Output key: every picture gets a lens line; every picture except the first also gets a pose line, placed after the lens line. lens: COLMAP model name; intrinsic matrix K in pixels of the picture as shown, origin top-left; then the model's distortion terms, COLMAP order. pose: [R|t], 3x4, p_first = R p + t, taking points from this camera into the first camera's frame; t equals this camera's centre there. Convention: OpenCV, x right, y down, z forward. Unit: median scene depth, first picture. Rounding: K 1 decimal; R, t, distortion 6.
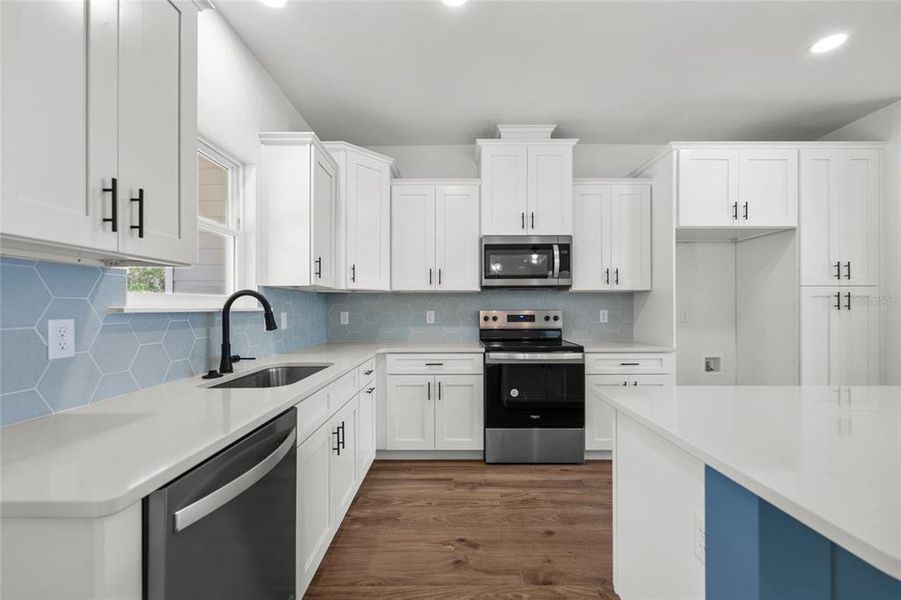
lens RADIAL K [[362.1, 0, 449.7], [0, 362.1, 307.5], [0, 0, 1]] dist [-0.003779, 0.001313]
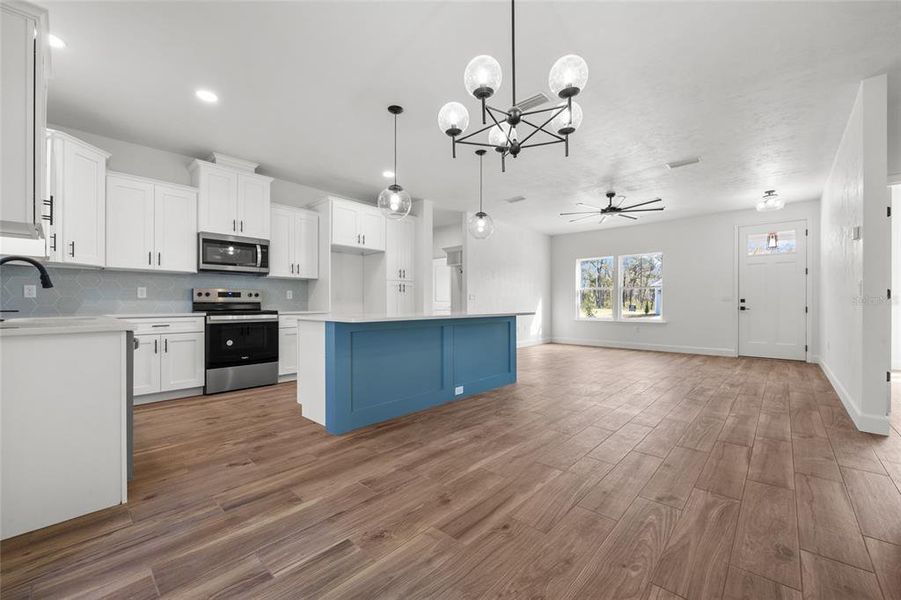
lens RADIAL K [[362.1, 0, 448.0], [0, 362.1, 303.8], [0, 0, 1]] dist [-0.003779, 0.001313]
pose [[0.675794, 0.002365, 0.737087, -0.304043], [-0.002461, 0.999997, -0.000952, 0.076209], [-0.737087, -0.001170, 0.675797, -0.642468]]
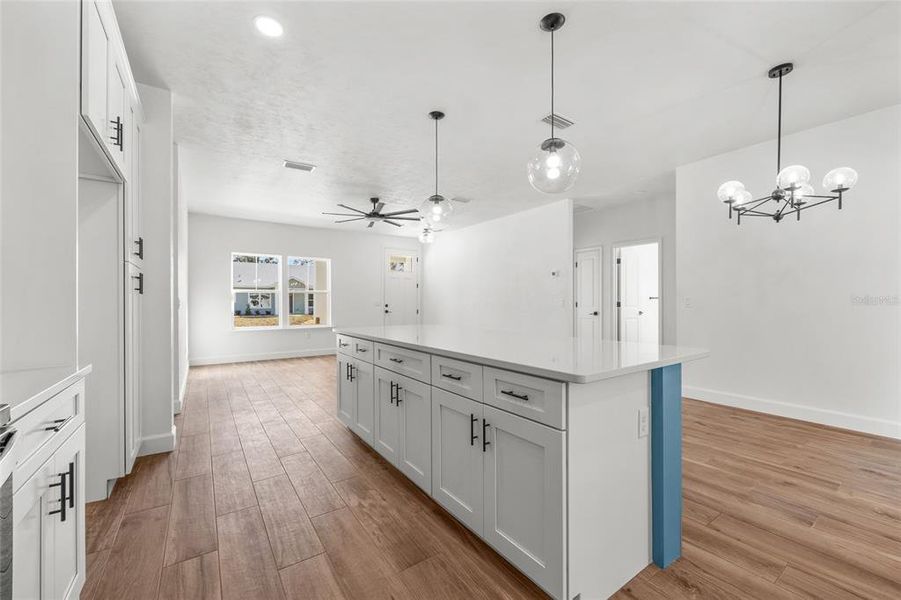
lens RADIAL K [[362.1, 0, 450.5], [0, 362.1, 301.7], [0, 0, 1]] dist [-0.003779, 0.001313]
pose [[-0.577436, 0.004151, 0.816425, -0.048400], [0.000637, 0.999989, -0.004634, 0.029725], [-0.816436, -0.002156, -0.577432, 0.882787]]
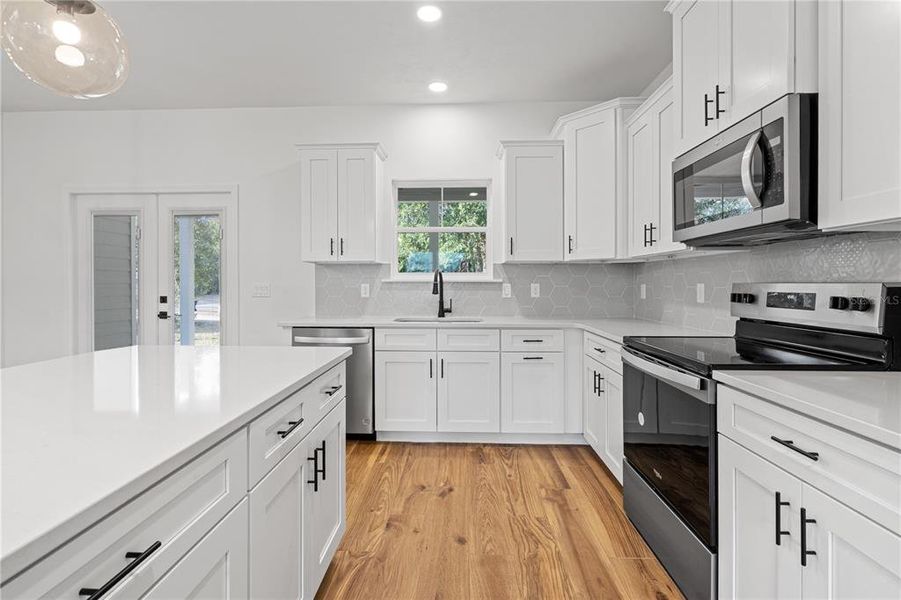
lens RADIAL K [[414.7, 0, 444.5], [0, 414.7, 286.0], [0, 0, 1]] dist [-0.005936, 0.001928]
pose [[-0.030186, 0.010725, -0.999487, 0.874385], [0.000740, 0.999942, 0.010708, 0.006606], [0.999544, -0.000416, -0.030192, 0.691564]]
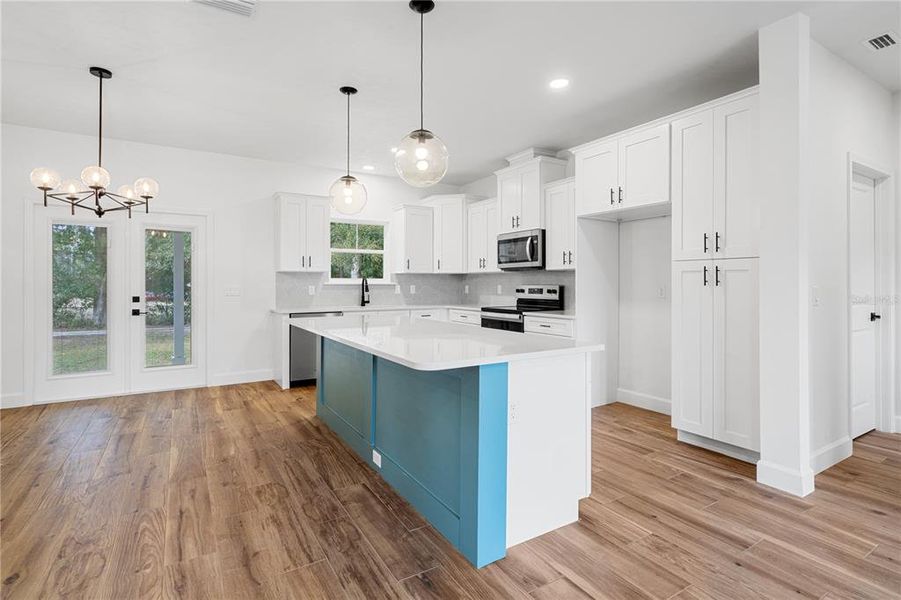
lens RADIAL K [[436.9, 0, 442.9], [0, 436.9, 284.1], [0, 0, 1]] dist [0.010399, -0.001075]
pose [[0.522638, 0.003182, -0.852549, 1.653042], [-0.000399, 0.999994, 0.003488, -0.001413], [0.852554, -0.001483, 0.522636, -0.150962]]
